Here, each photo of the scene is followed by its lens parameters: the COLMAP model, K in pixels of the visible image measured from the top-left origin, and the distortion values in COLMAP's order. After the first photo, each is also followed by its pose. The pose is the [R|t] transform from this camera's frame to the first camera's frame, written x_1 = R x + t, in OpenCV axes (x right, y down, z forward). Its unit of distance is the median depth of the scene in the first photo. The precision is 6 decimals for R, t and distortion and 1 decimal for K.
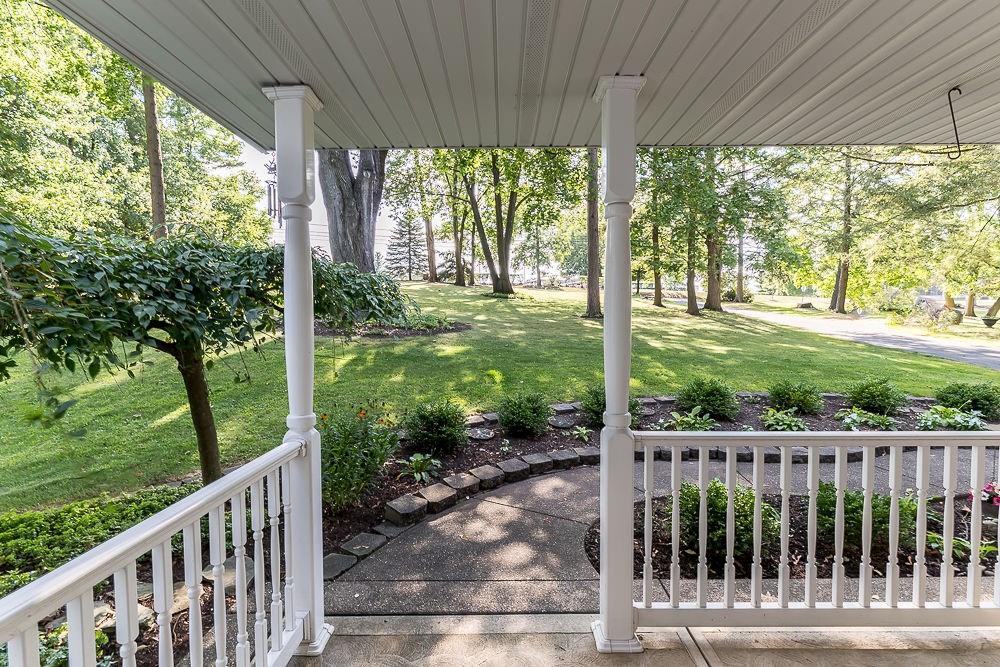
lens RADIAL K [[487.4, 0, 498.3], [0, 487.4, 339.2], [0, 0, 1]] dist [-0.000048, -0.000186]
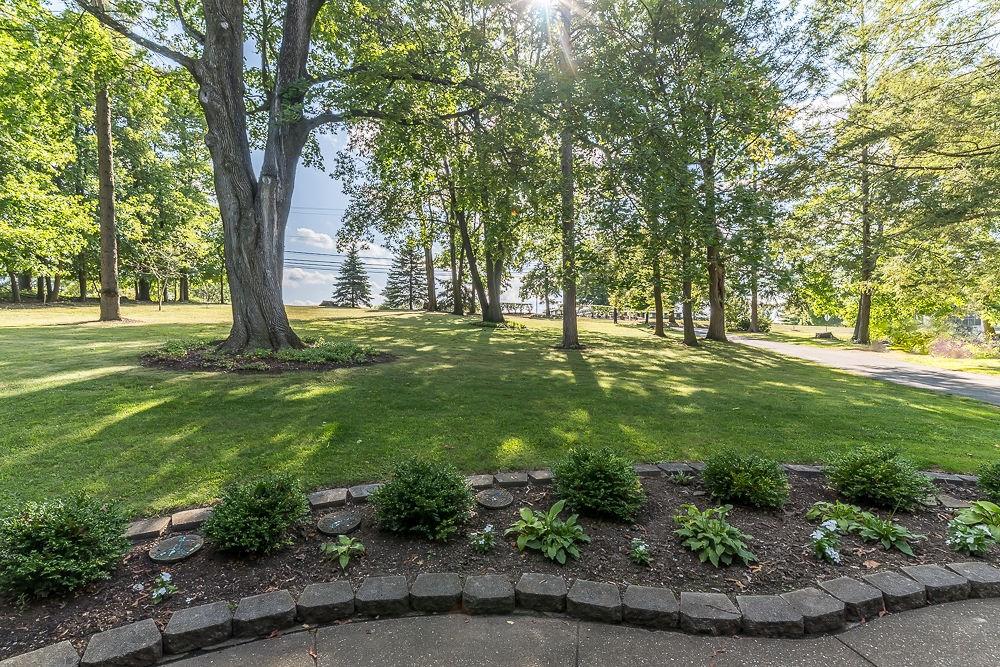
lens RADIAL K [[488.0, 0, 495.3], [0, 488.0, 337.6], [0, 0, 1]] dist [-0.000294, -0.000096]
pose [[0.998918, 0.001051, -0.046487, 0.144826], [-0.004071, 0.997882, -0.064915, -0.008590], [0.046320, 0.065034, 0.996807, 0.158936]]
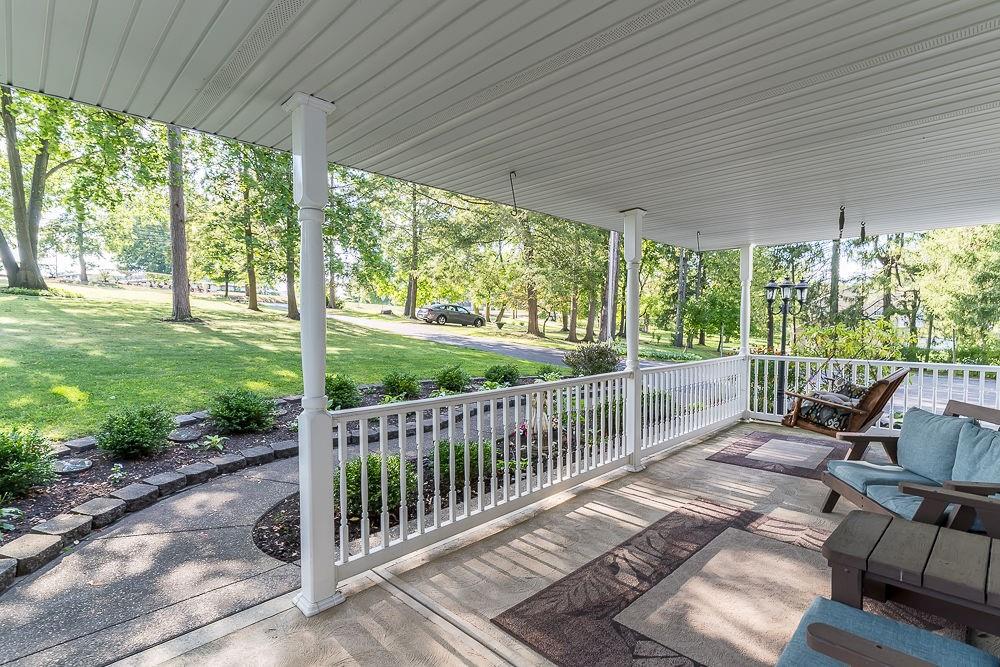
lens RADIAL K [[488.0, 0, 495.3], [0, 488.0, 337.6], [0, 0, 1]] dist [-0.000294, -0.000096]
pose [[0.704797, -0.020270, 0.709119, -0.040038], [0.030617, 0.999529, -0.001859, 0.004904], [-0.708748, 0.023021, 0.705086, -0.012544]]
